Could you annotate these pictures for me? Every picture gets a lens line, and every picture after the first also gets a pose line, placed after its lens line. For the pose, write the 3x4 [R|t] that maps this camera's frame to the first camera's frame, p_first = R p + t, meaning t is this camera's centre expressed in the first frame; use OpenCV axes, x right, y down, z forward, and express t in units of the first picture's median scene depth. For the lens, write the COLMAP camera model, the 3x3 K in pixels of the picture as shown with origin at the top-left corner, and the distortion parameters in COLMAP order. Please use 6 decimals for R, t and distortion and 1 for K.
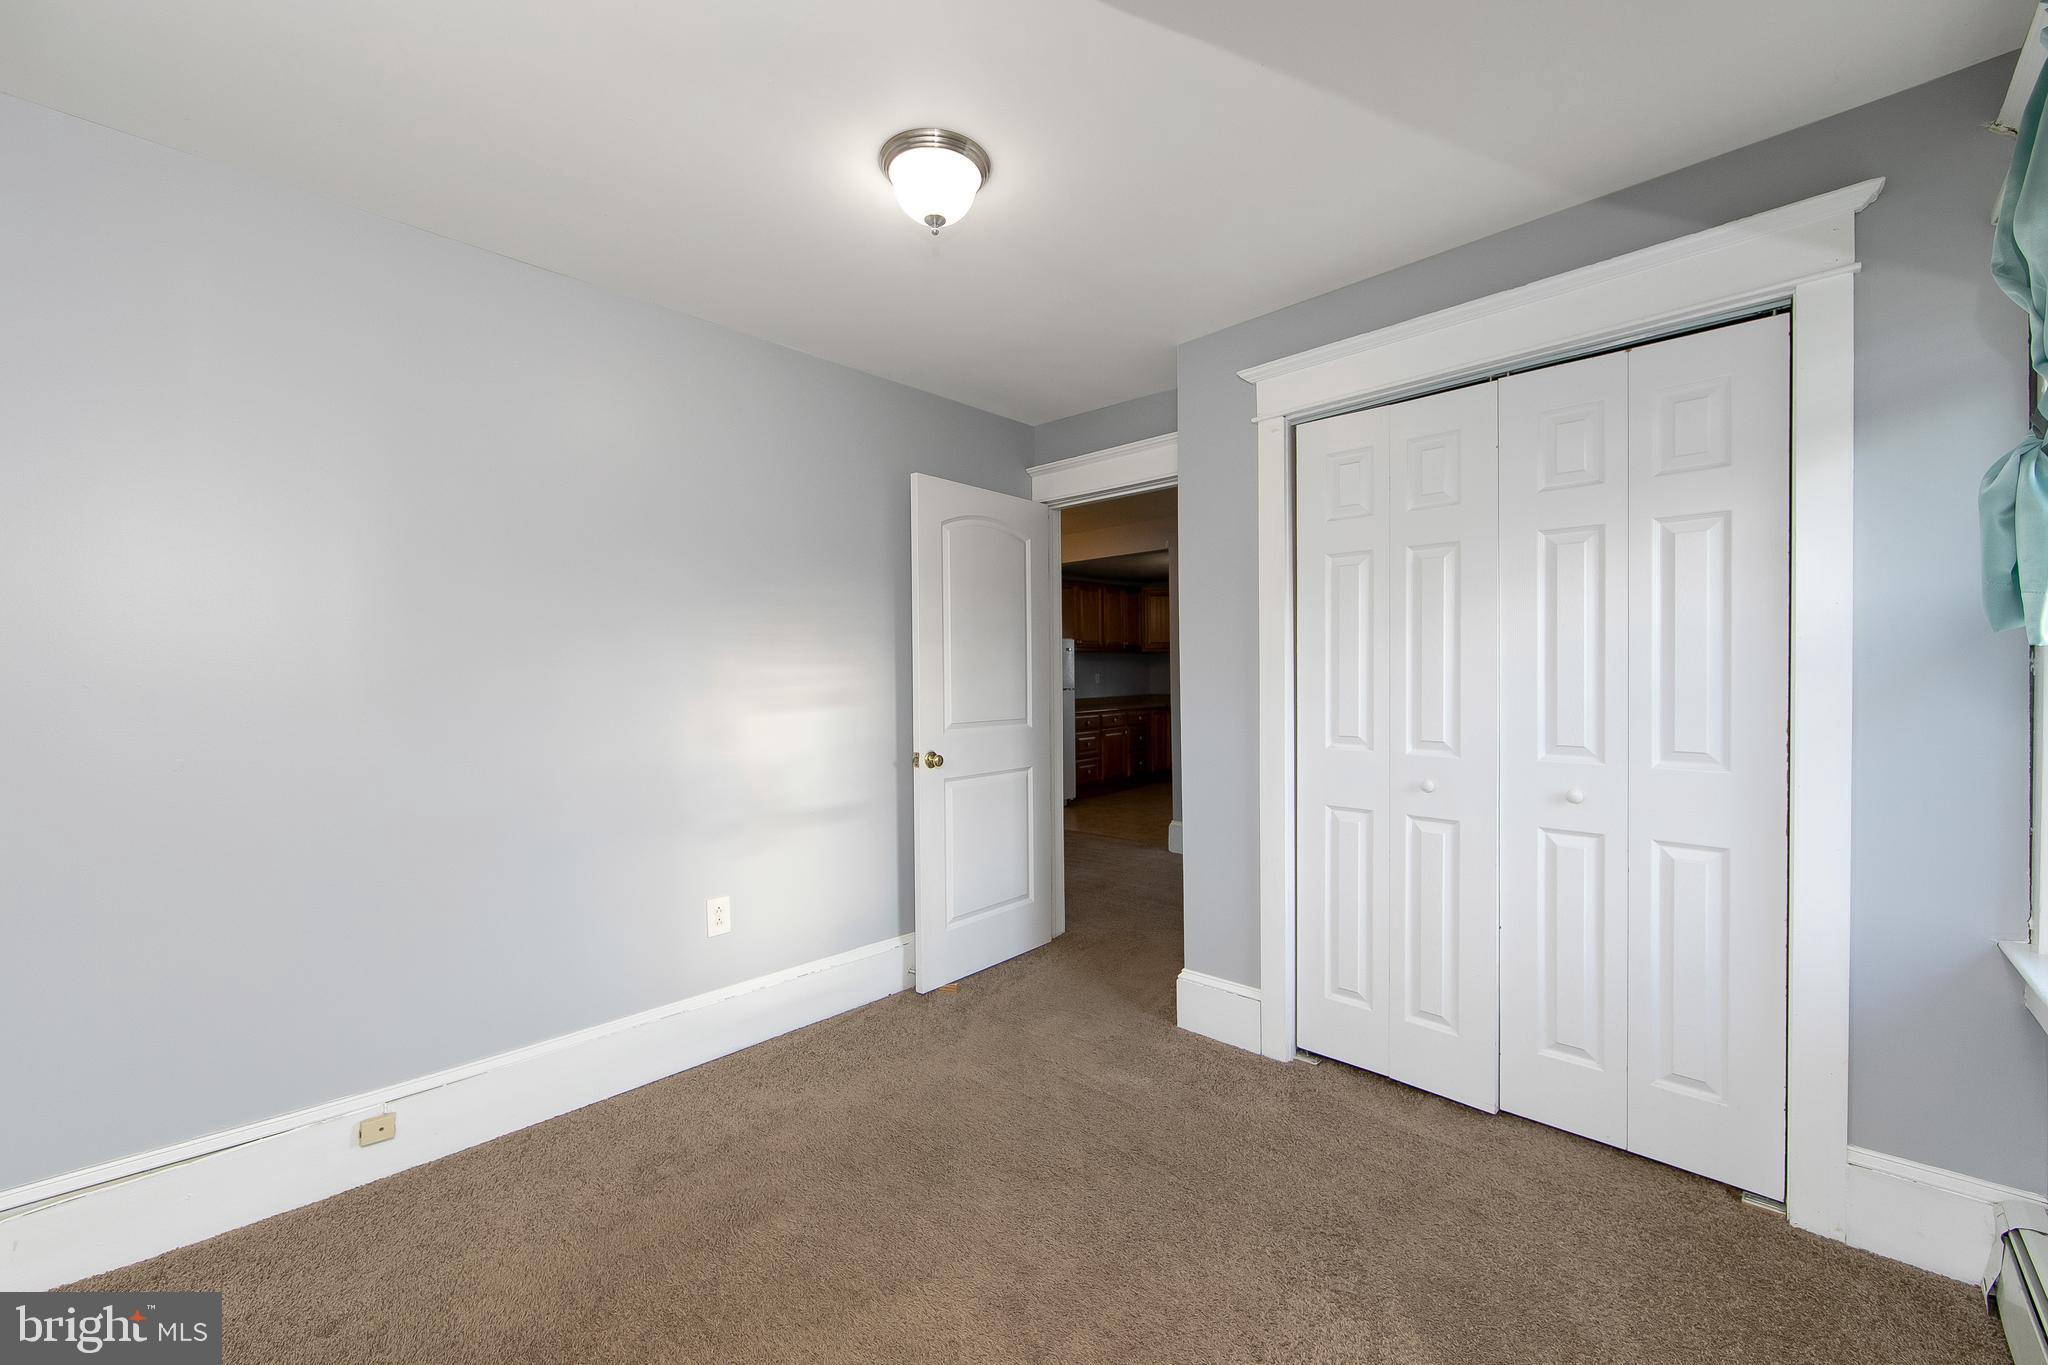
lens RADIAL K [[805.8, 0, 1024.0], [0, 805.8, 682.5], [0, 0, 1]] dist [-0.000537, -0.000083]
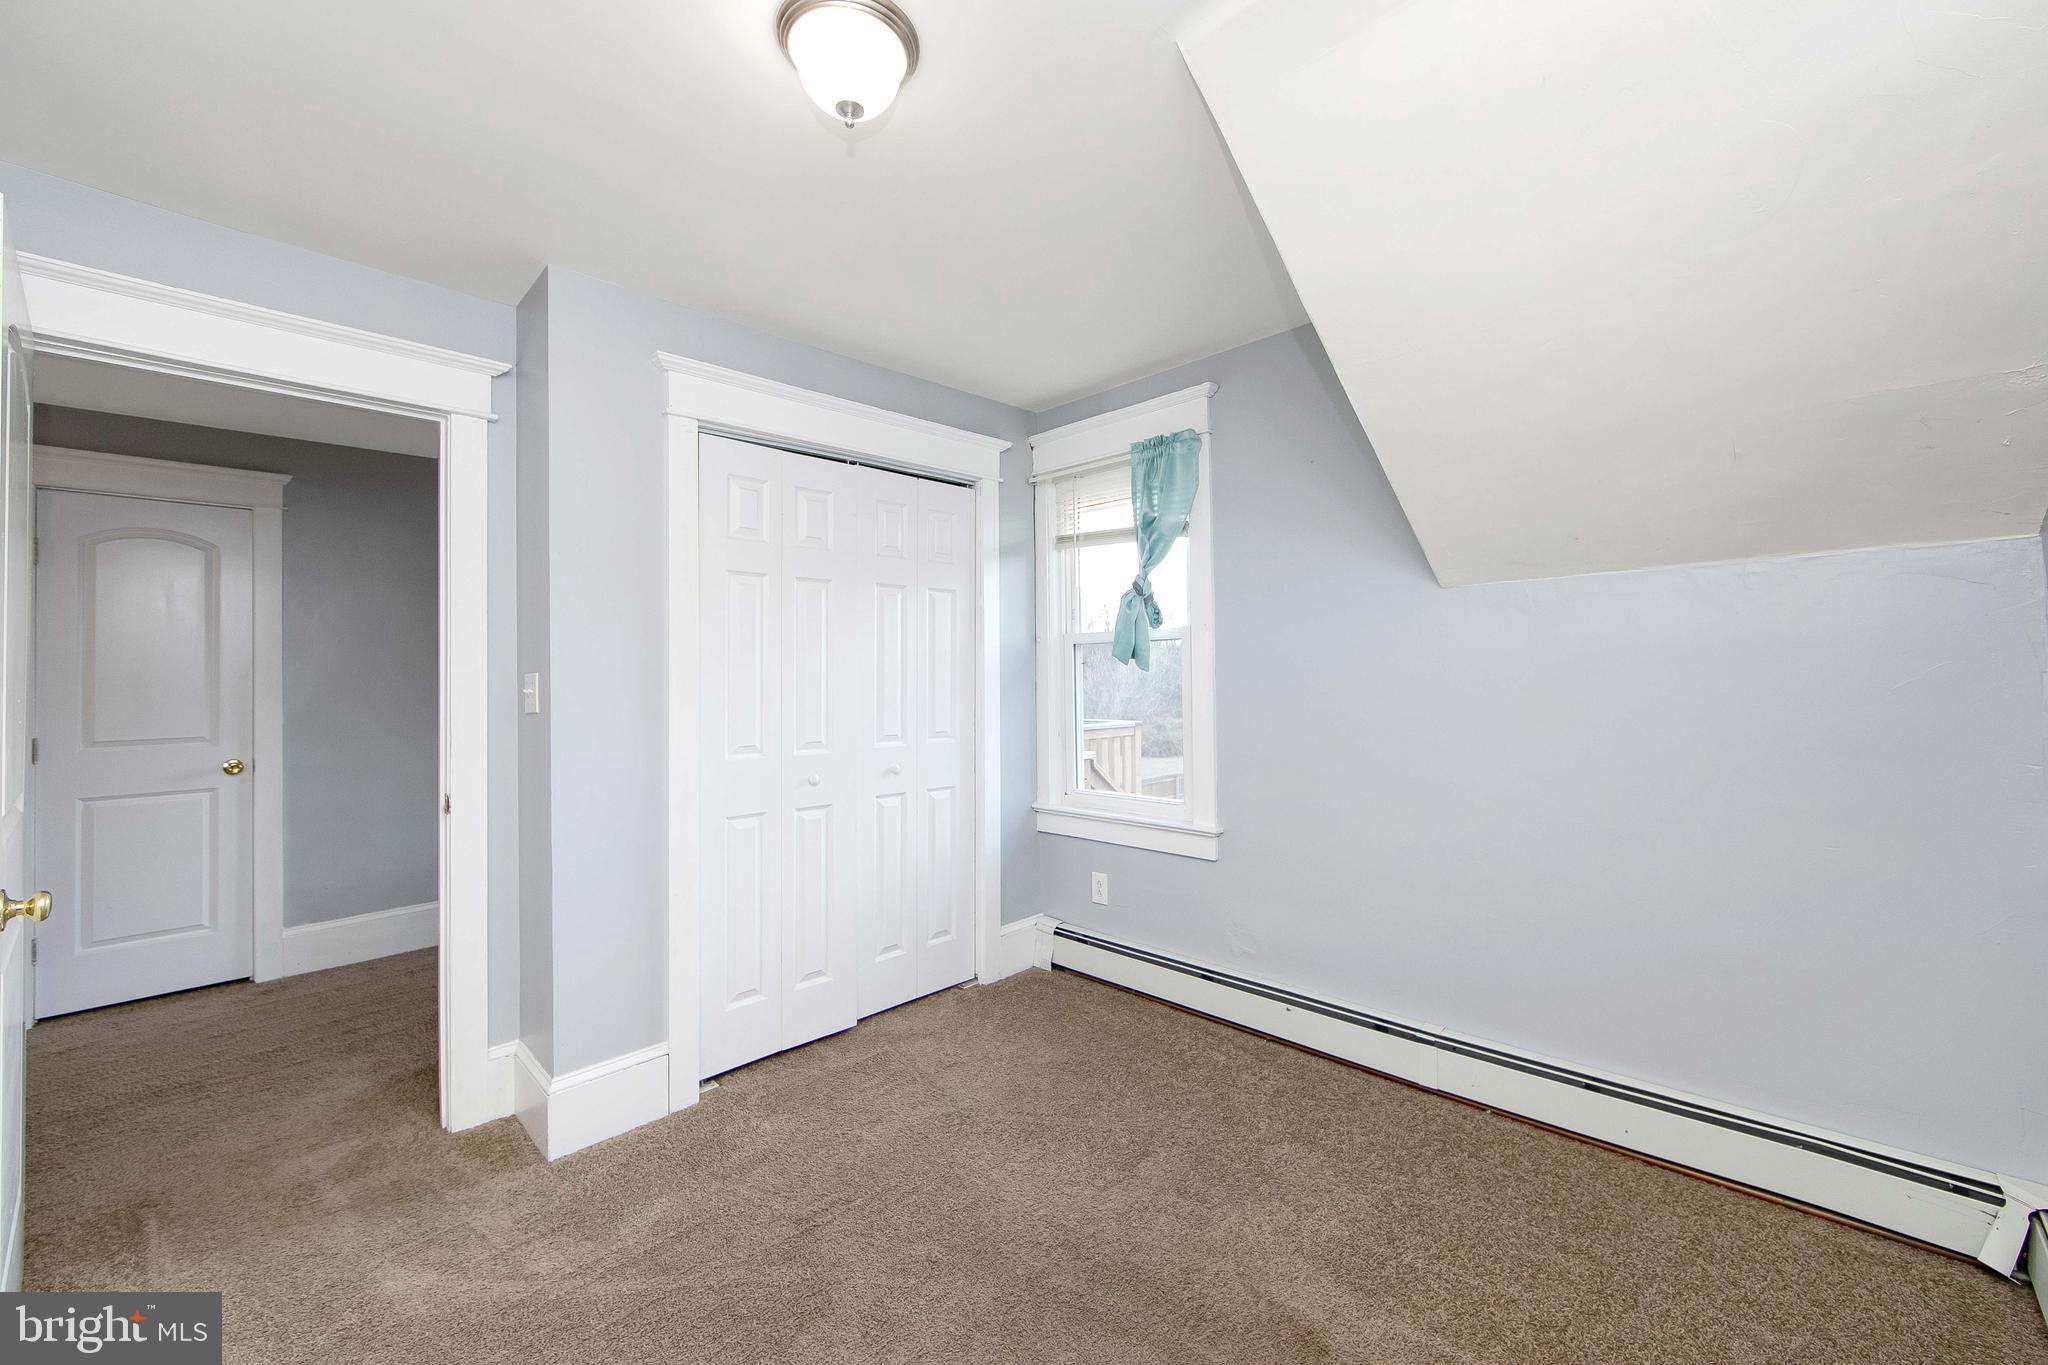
lens RADIAL K [[818.7, 0, 1032.3], [0, 818.7, 654.0], [0, 0, 1]] dist [-0.002437, -0.000380]
pose [[0.014866, 0.027956, 0.999499, -0.782368], [0.018493, 0.999430, -0.028229, -0.019400], [-0.999718, 0.018904, 0.014340, 0.721097]]
